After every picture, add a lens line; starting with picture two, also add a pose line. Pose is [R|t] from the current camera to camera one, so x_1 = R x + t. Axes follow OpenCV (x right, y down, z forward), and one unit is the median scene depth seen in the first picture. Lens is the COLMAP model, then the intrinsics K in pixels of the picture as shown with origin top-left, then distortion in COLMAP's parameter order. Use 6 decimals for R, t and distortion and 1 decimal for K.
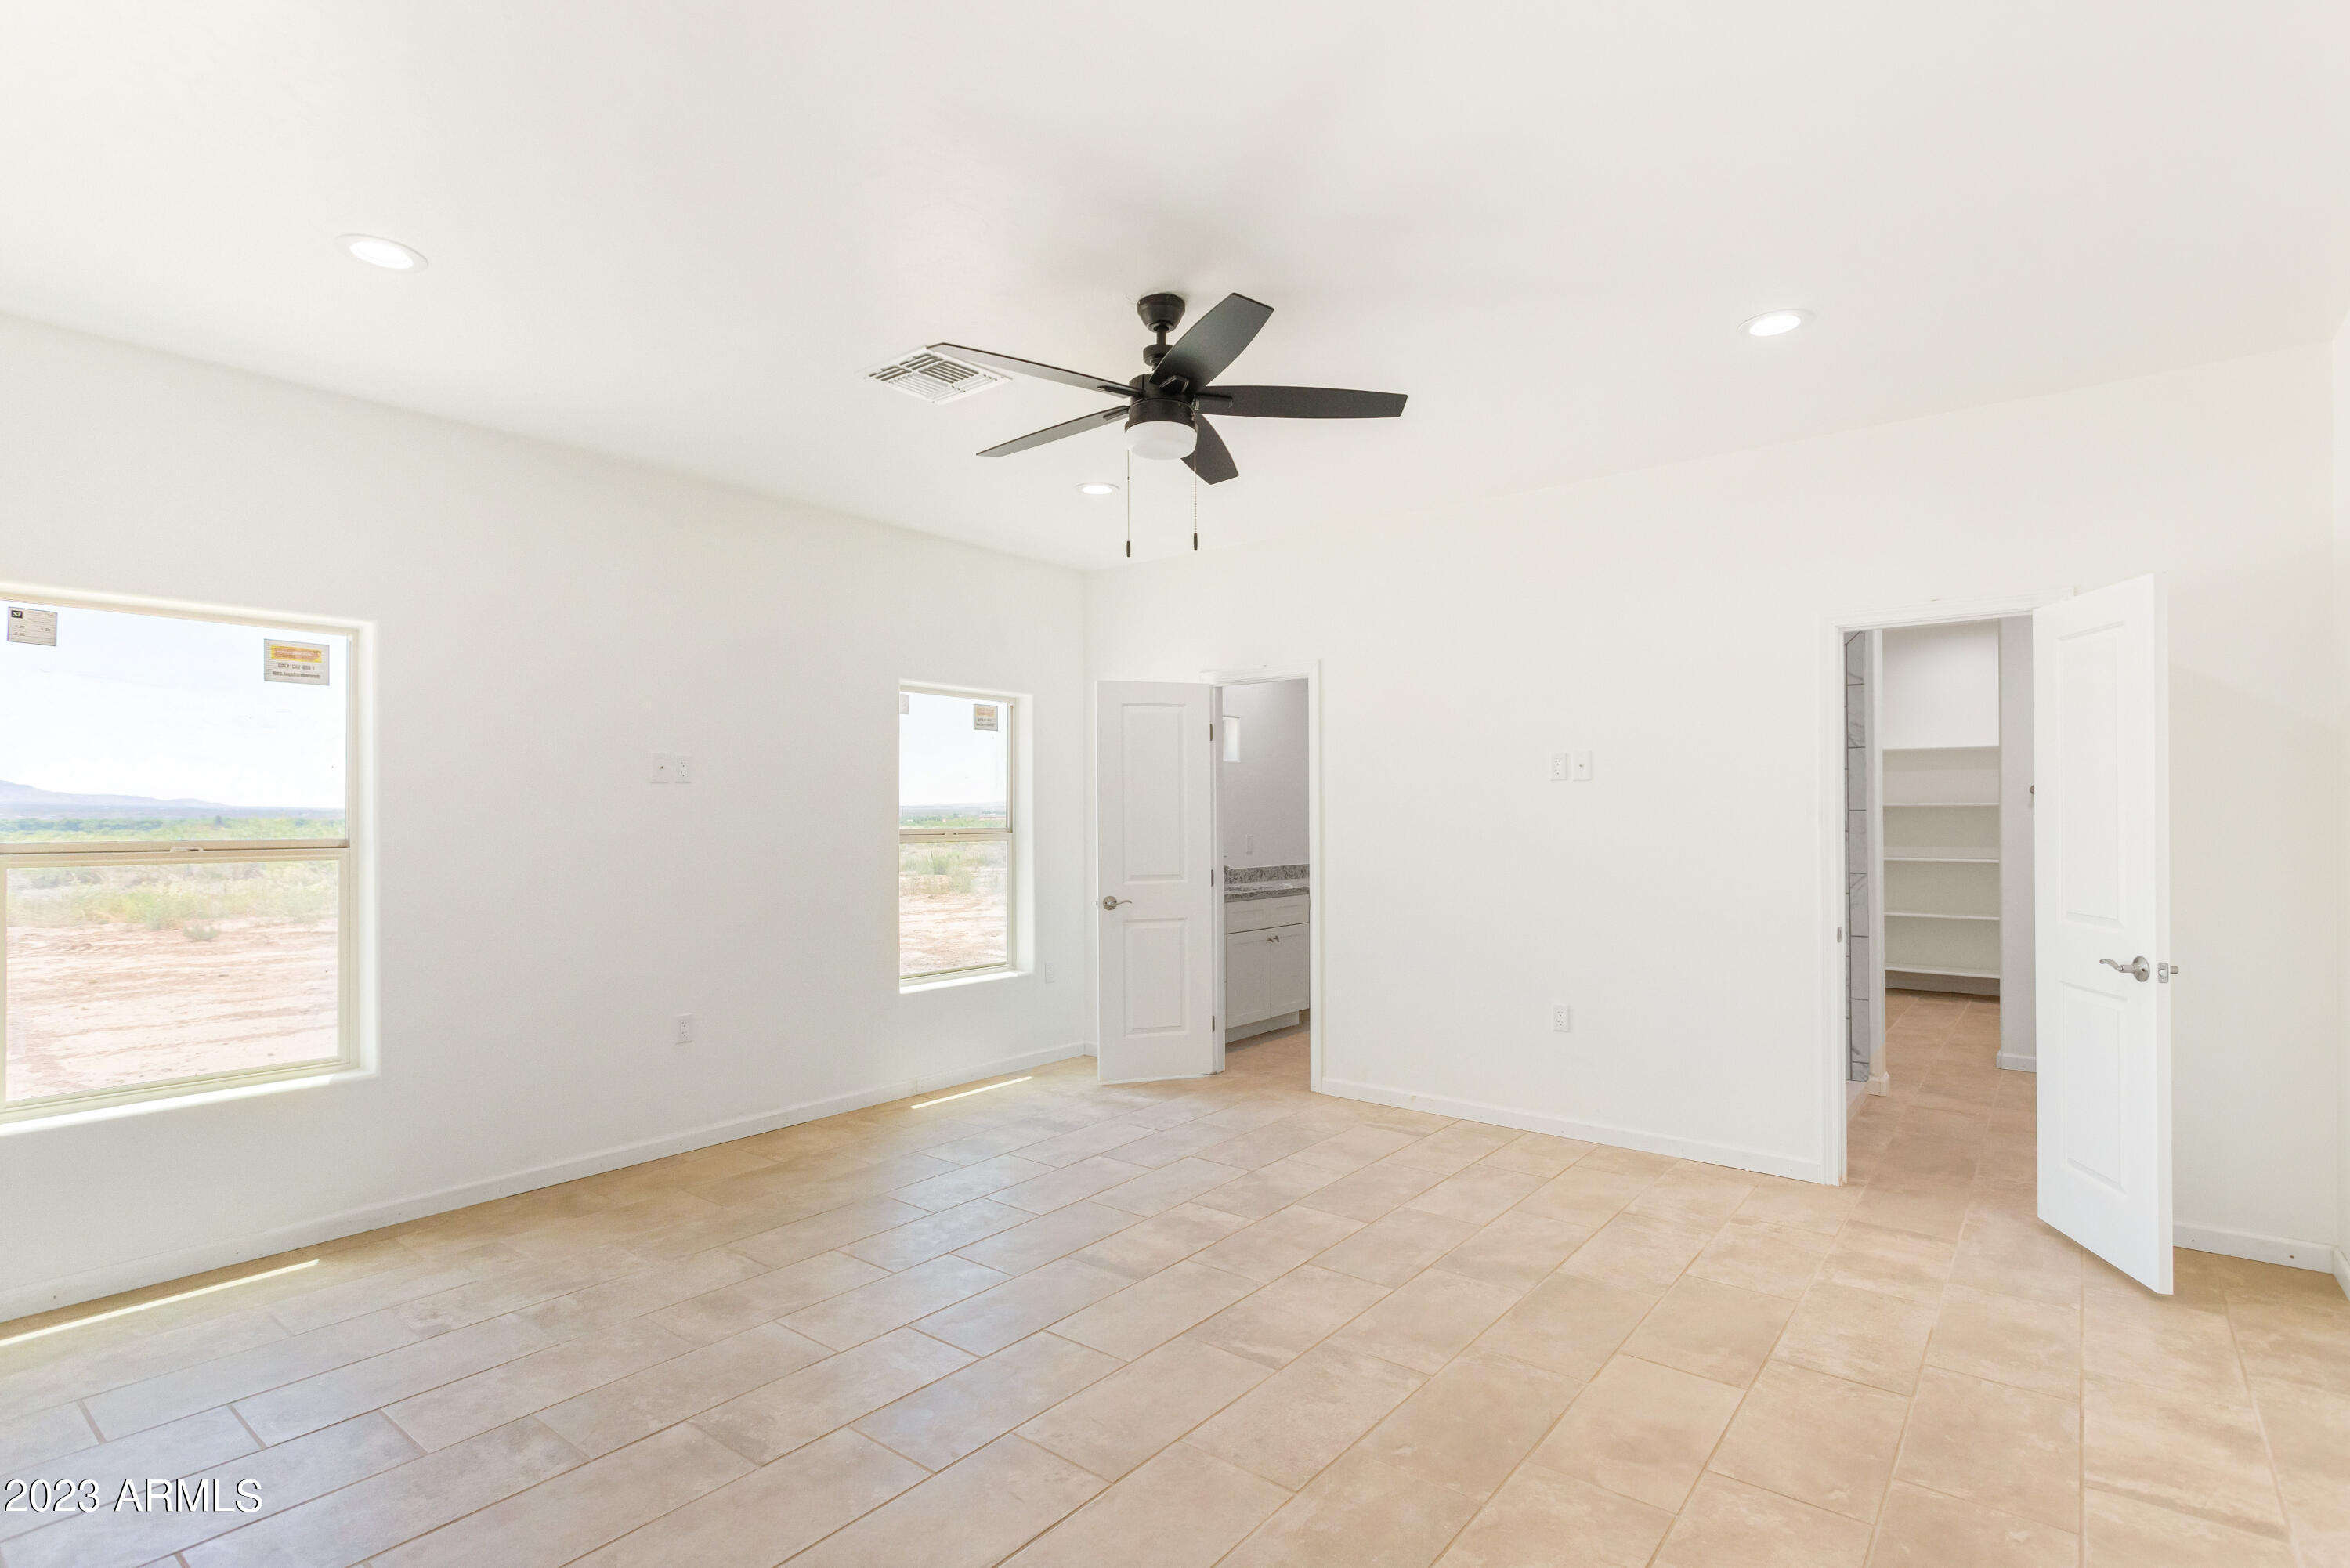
lens RADIAL K [[1141.7, 0, 1139.5], [0, 1141.7, 802.1], [0, 0, 1]] dist [0.001604, 0.002010]
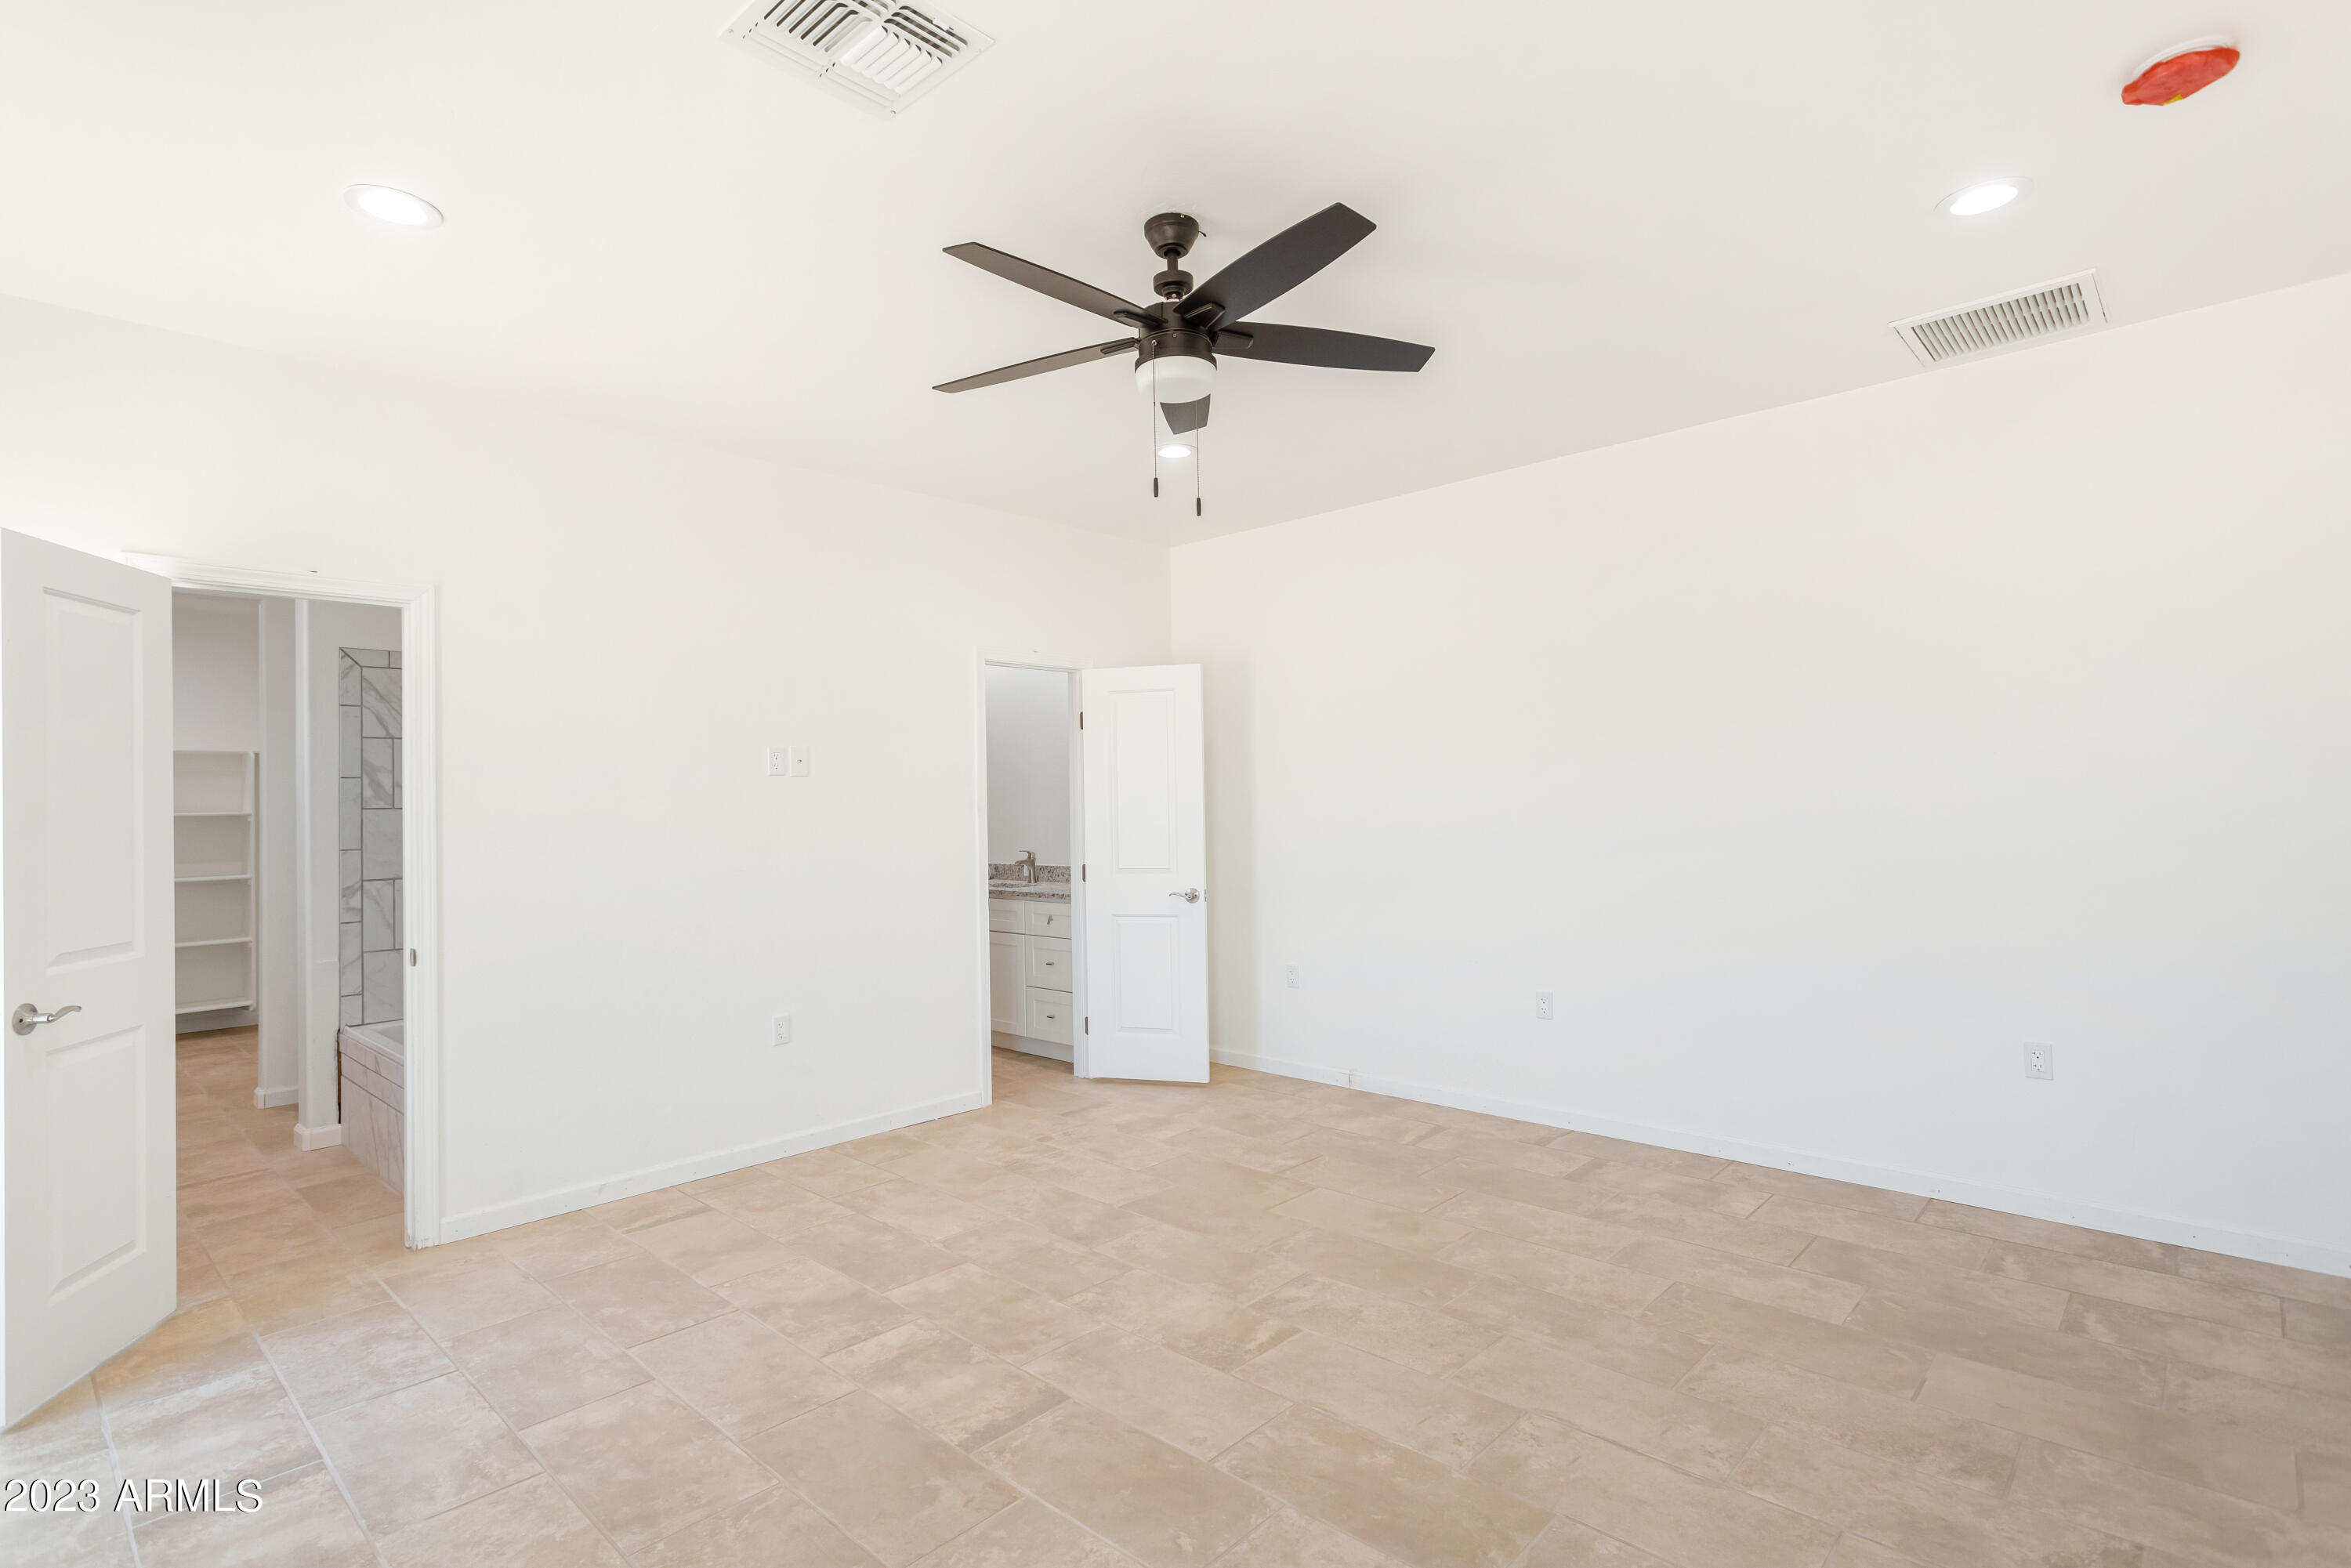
lens RADIAL K [[1142.3, 0, 1194.5], [0, 1142.3, 779.0], [0, 0, 1]] dist [0.001604, 0.002010]
pose [[0.052763, 0.027222, 0.998236, -0.705855], [0.011876, 0.999541, -0.027885, 0.017397], [-0.998536, 0.013327, 0.052415, 0.781810]]
